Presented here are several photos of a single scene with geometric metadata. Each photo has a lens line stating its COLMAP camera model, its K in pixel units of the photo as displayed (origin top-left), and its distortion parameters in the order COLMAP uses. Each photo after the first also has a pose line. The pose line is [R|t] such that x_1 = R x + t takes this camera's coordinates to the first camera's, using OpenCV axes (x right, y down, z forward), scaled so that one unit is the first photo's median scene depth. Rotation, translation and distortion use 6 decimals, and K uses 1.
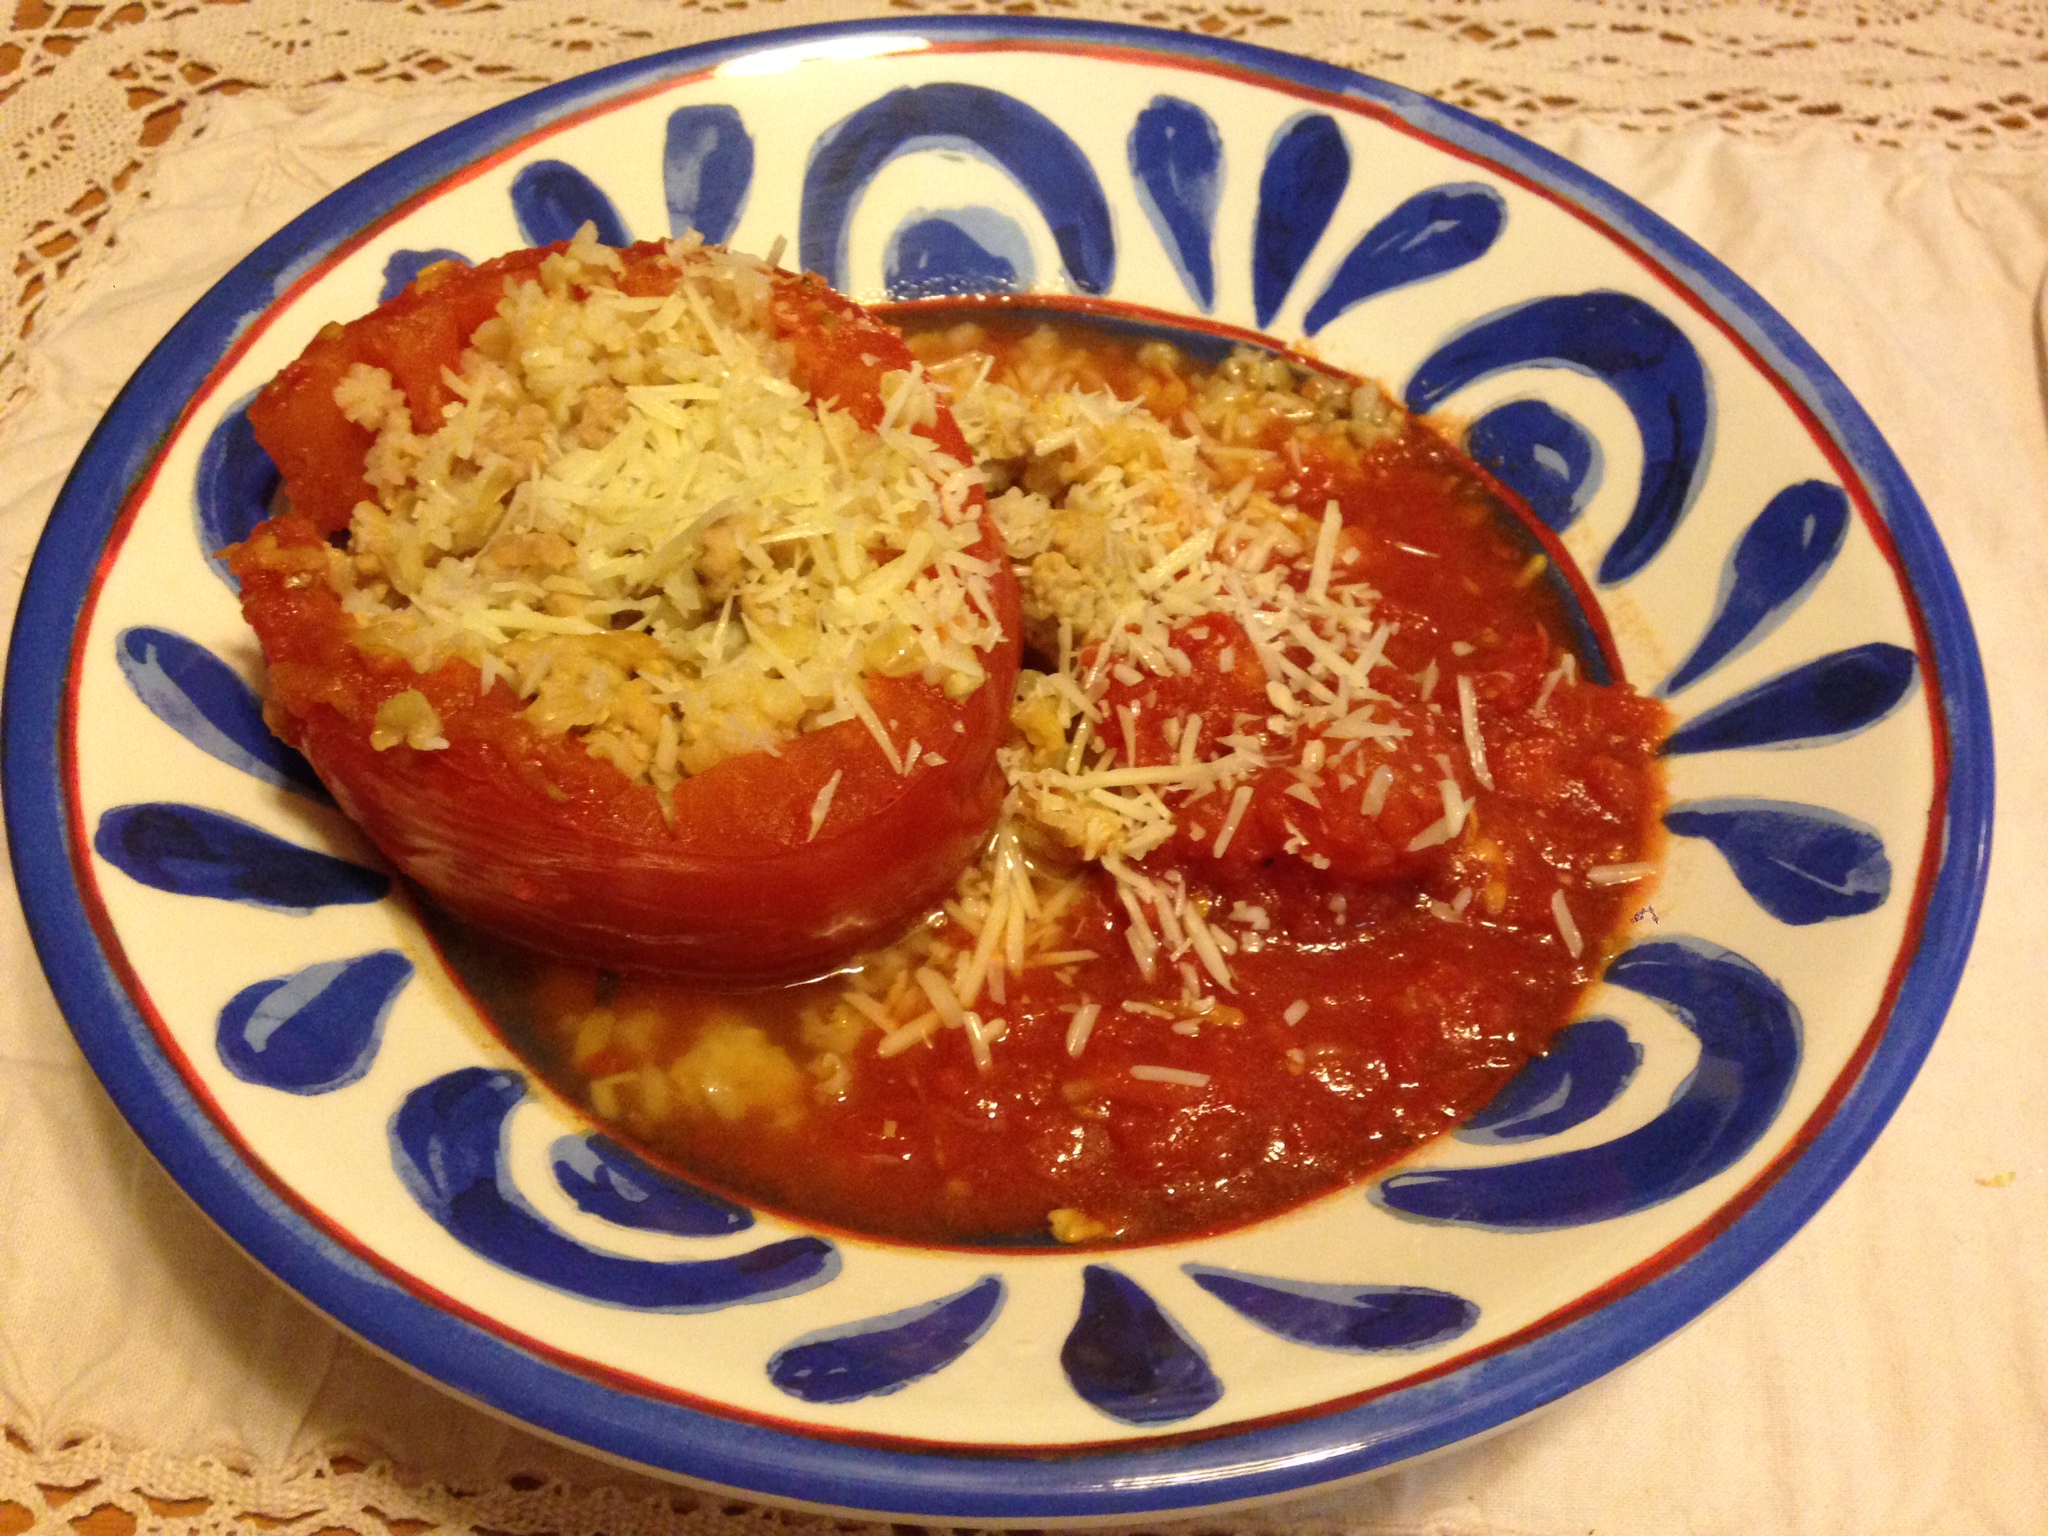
lens RADIAL K [[1944.2, 0, 1003.2], [0, 1944.2, 782.6], [0, 0, 1]] dist [0.167274, -0.257245]
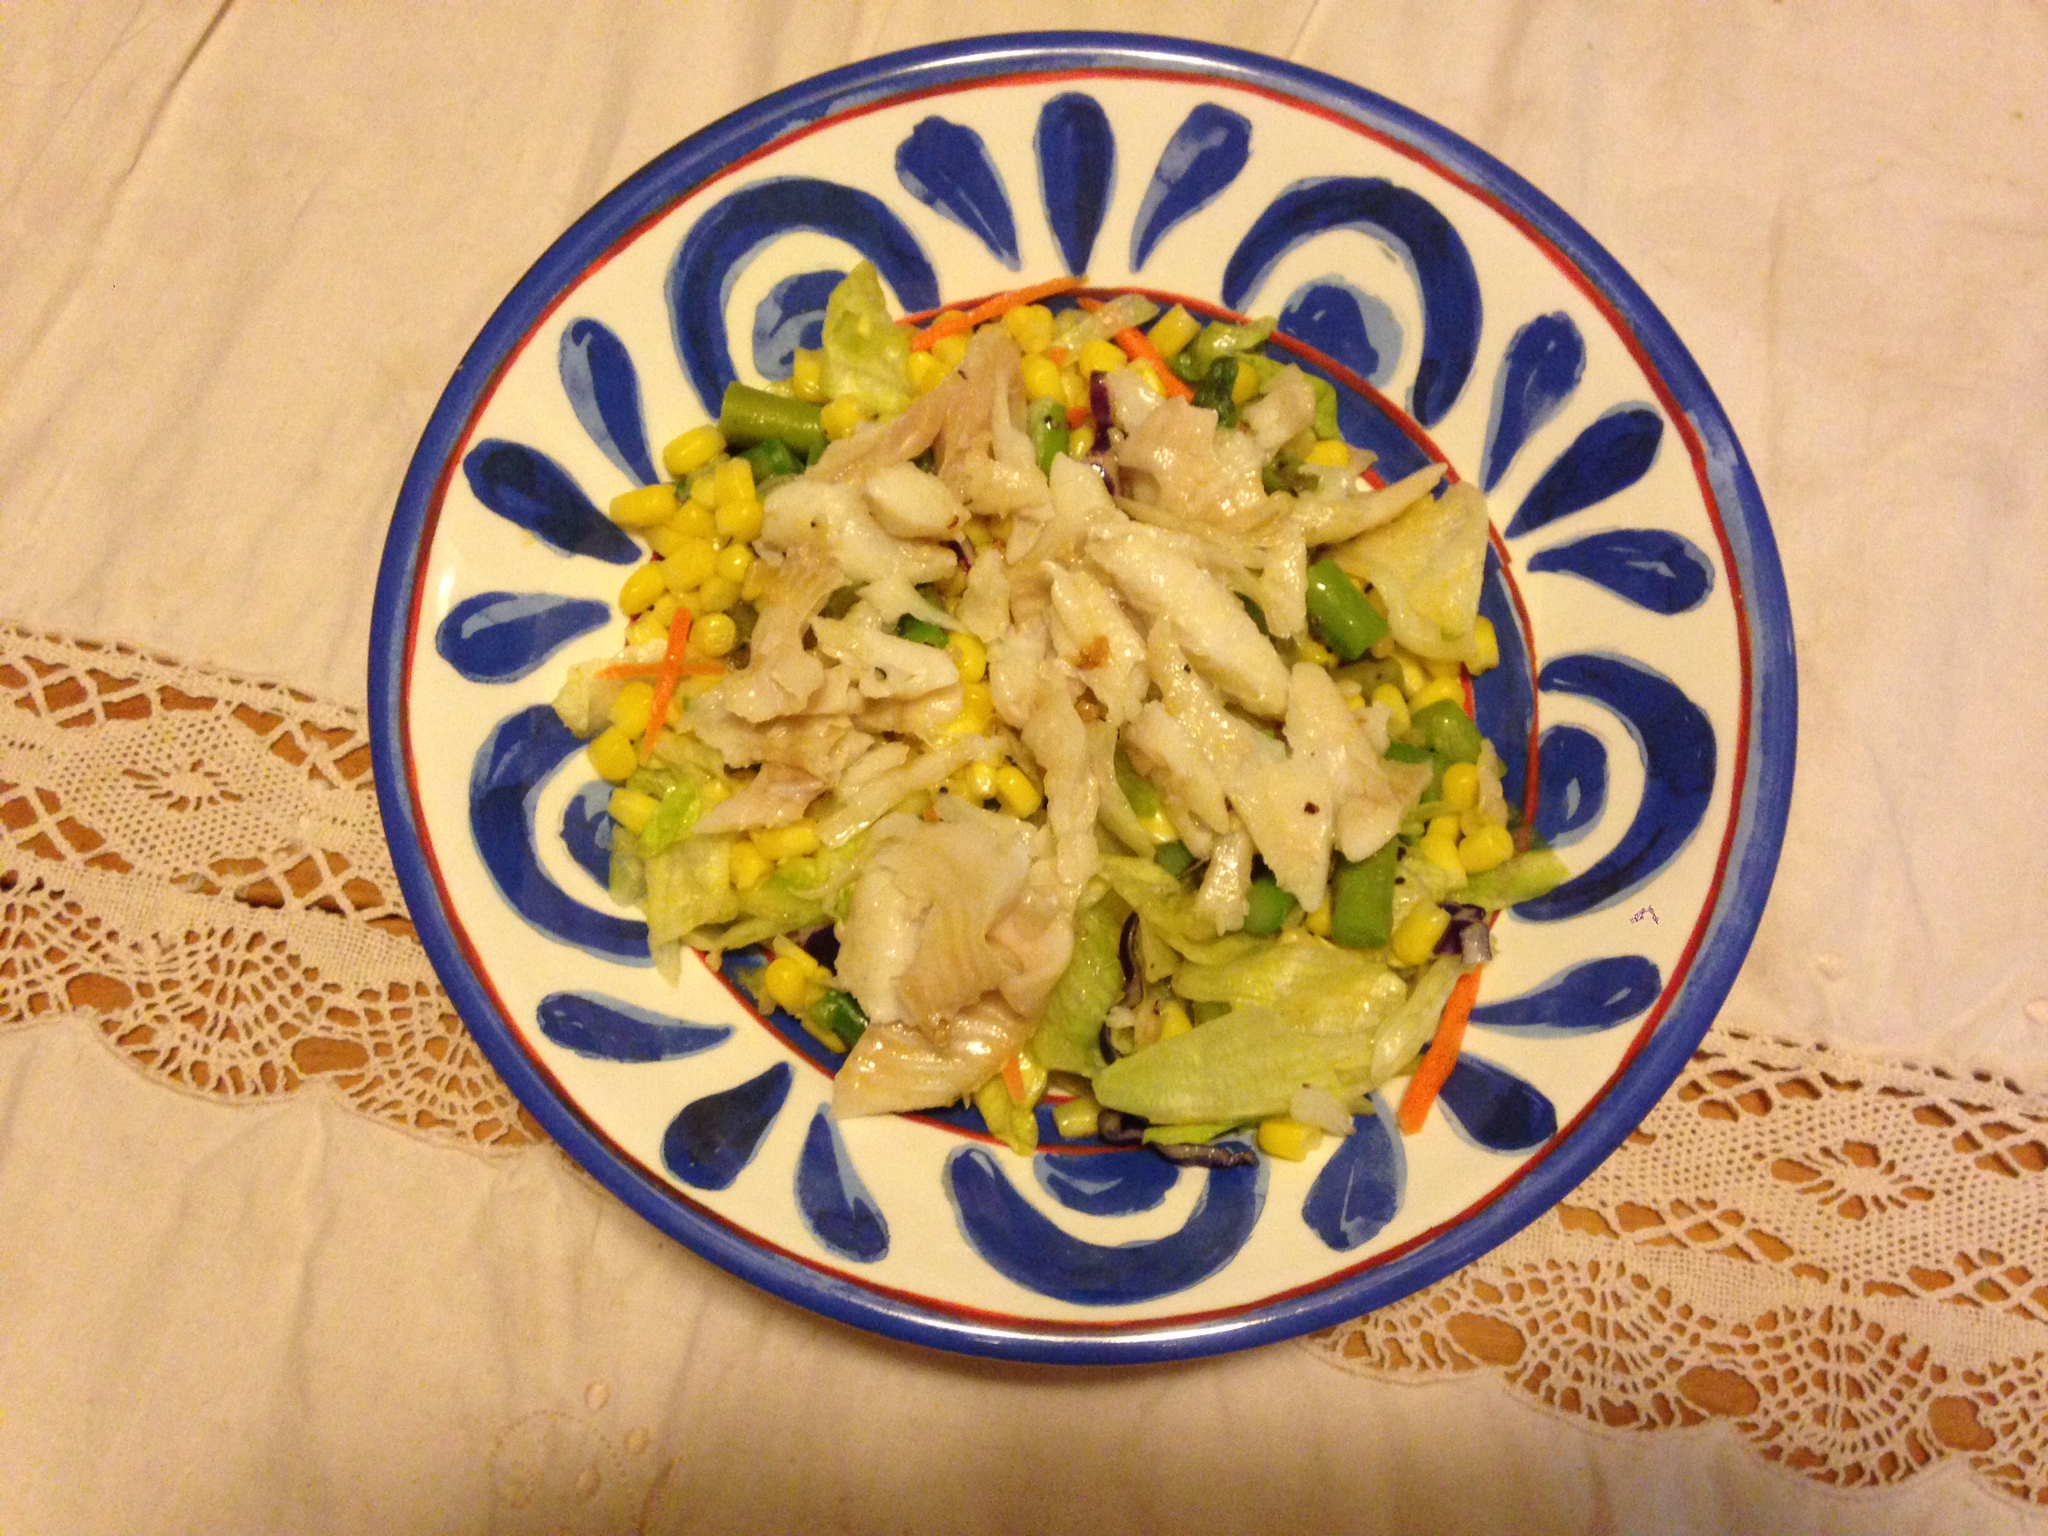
lens RADIAL K [[1944.2, 0, 1003.2], [0, 1944.2, 782.6], [0, 0, 1]] dist [0.167274, -0.257245]
pose [[0.744689, 0.625376, -0.233117, 0.286041], [-0.512495, 0.759567, 0.400509, -0.456938], [0.427536, -0.178783, 0.886143, -0.186344]]
